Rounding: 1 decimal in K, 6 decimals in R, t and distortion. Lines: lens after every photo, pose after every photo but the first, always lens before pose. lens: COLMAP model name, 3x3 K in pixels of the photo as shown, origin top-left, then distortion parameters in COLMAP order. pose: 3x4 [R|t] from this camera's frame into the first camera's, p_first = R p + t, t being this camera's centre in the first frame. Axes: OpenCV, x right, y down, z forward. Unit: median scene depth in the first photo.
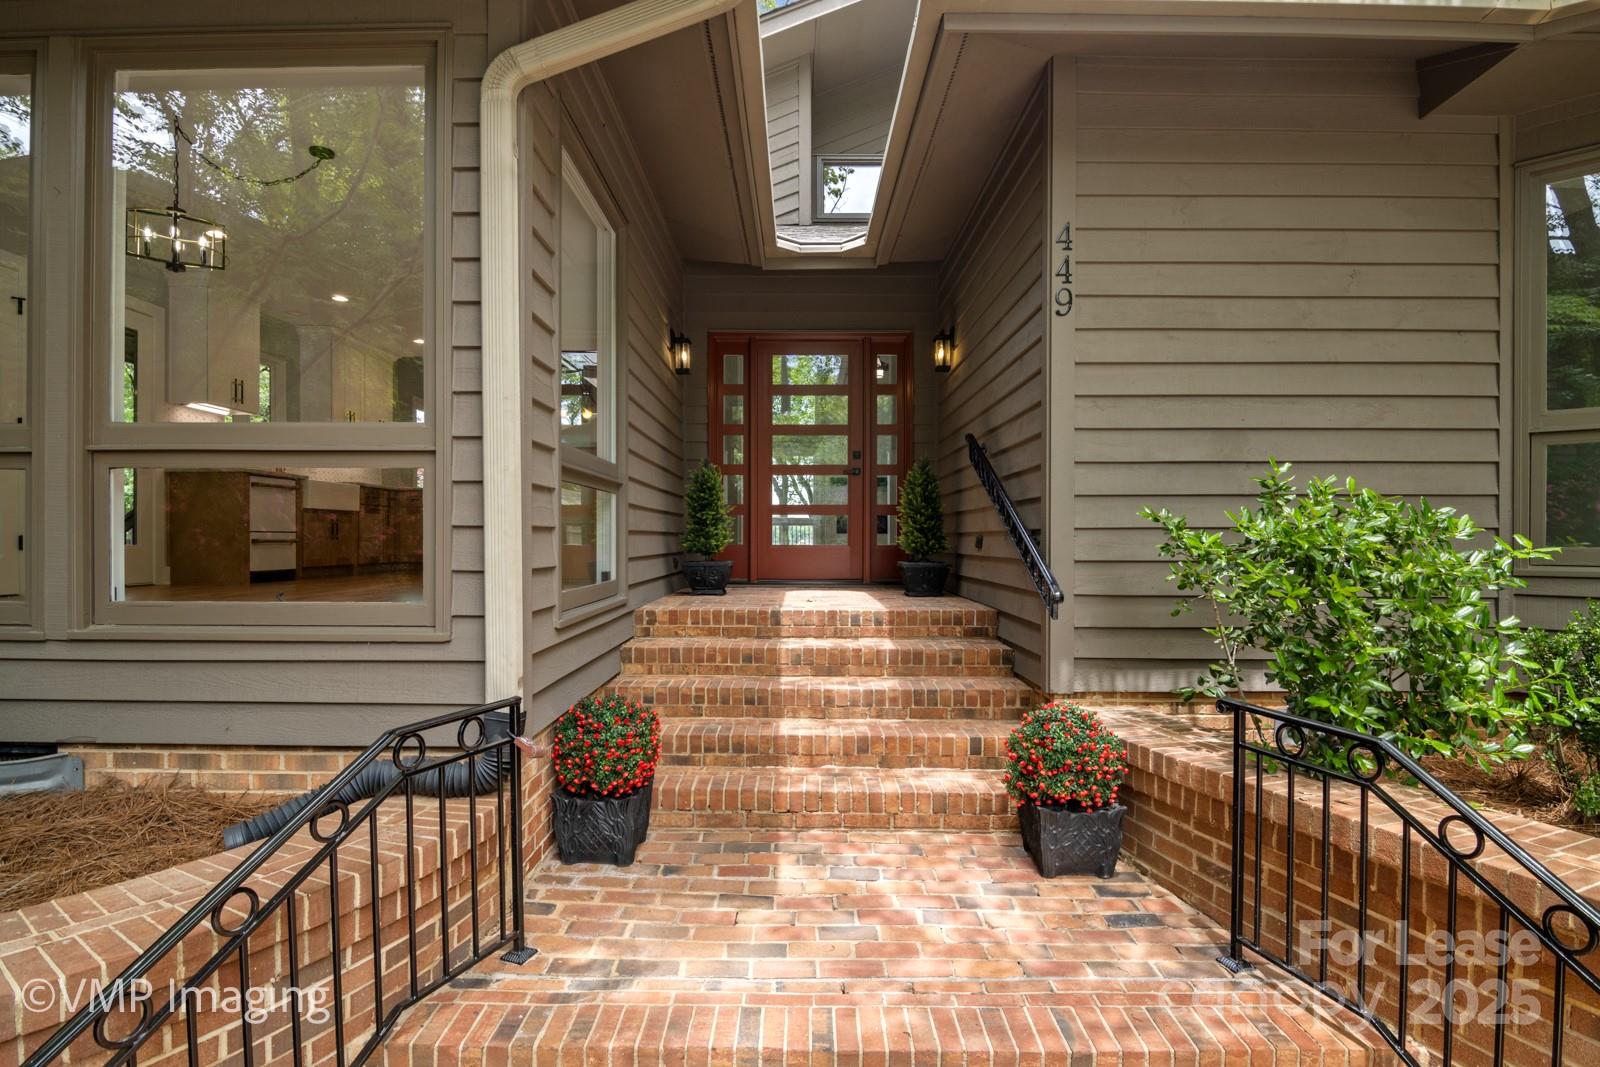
lens RADIAL K [[816.2, 0, 790.3], [0, 816.2, 530.0], [0, 0, 1]] dist [0.025241, -0.048643]
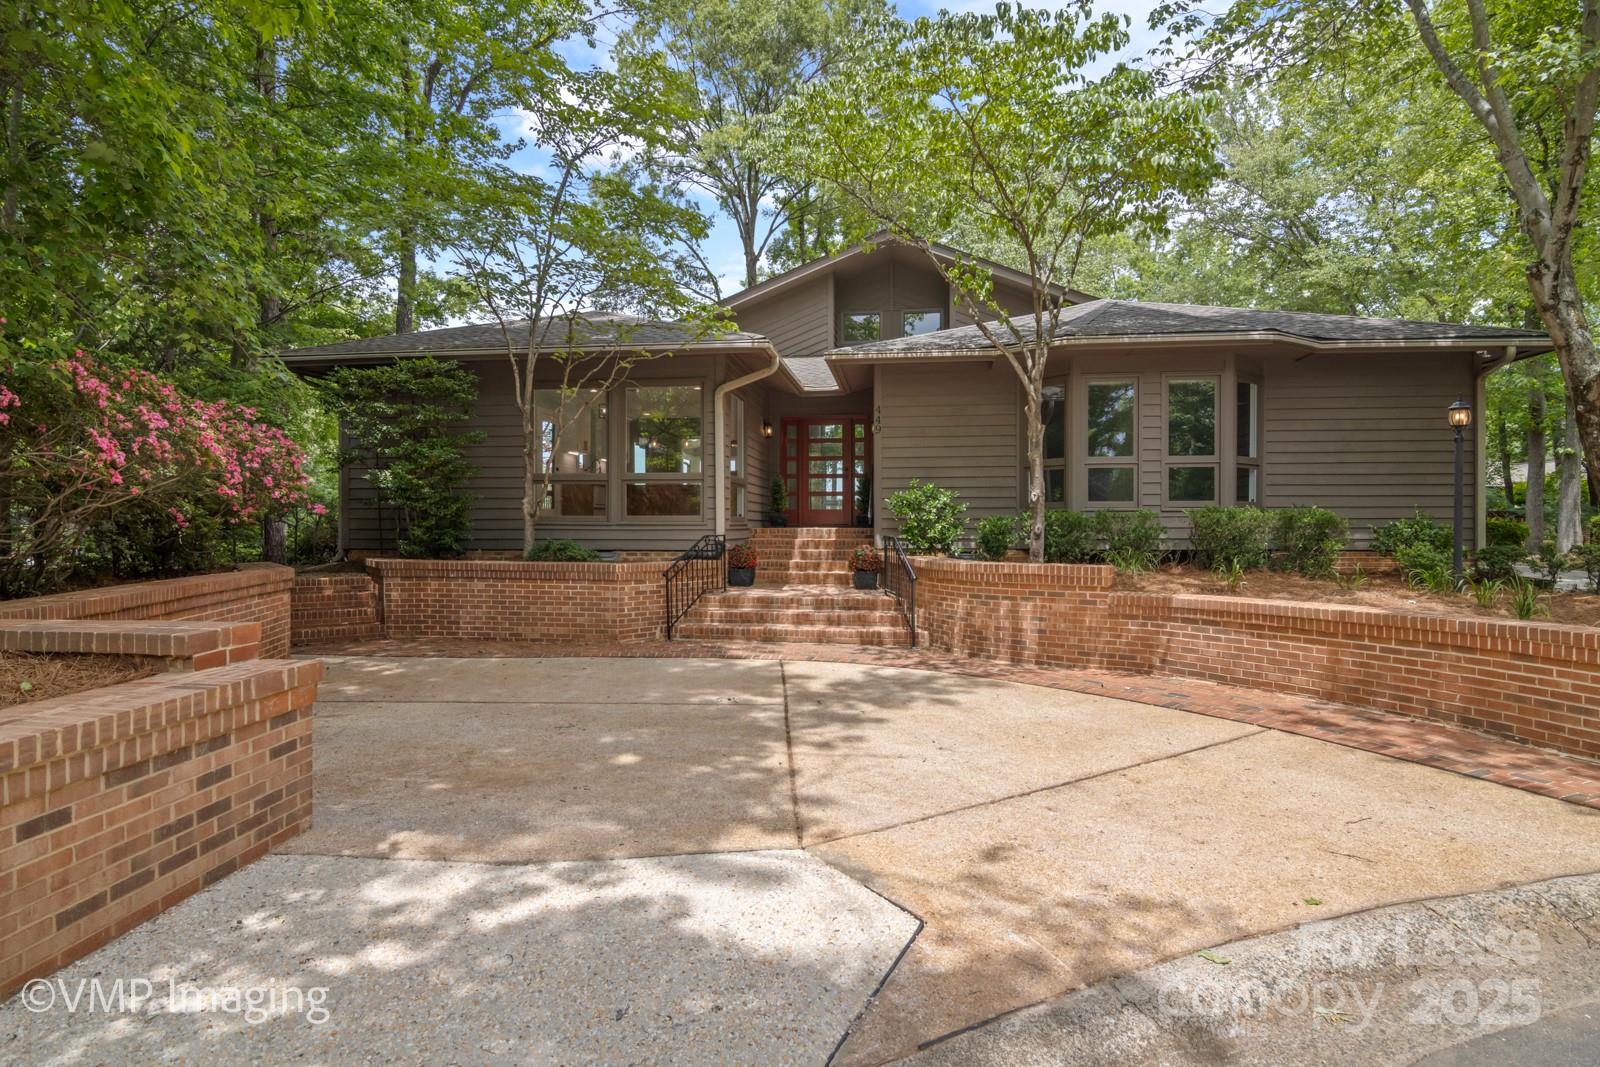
lens RADIAL K [[816.2, 0, 790.3], [0, 816.2, 530.0], [0, 0, 1]] dist [0.025241, -0.048643]
pose [[0.992092, -0.003359, -0.125466, 0.393661], [0.004970, 0.999909, 0.012533, 0.090023], [0.125413, -0.013058, 0.992019, -2.343366]]
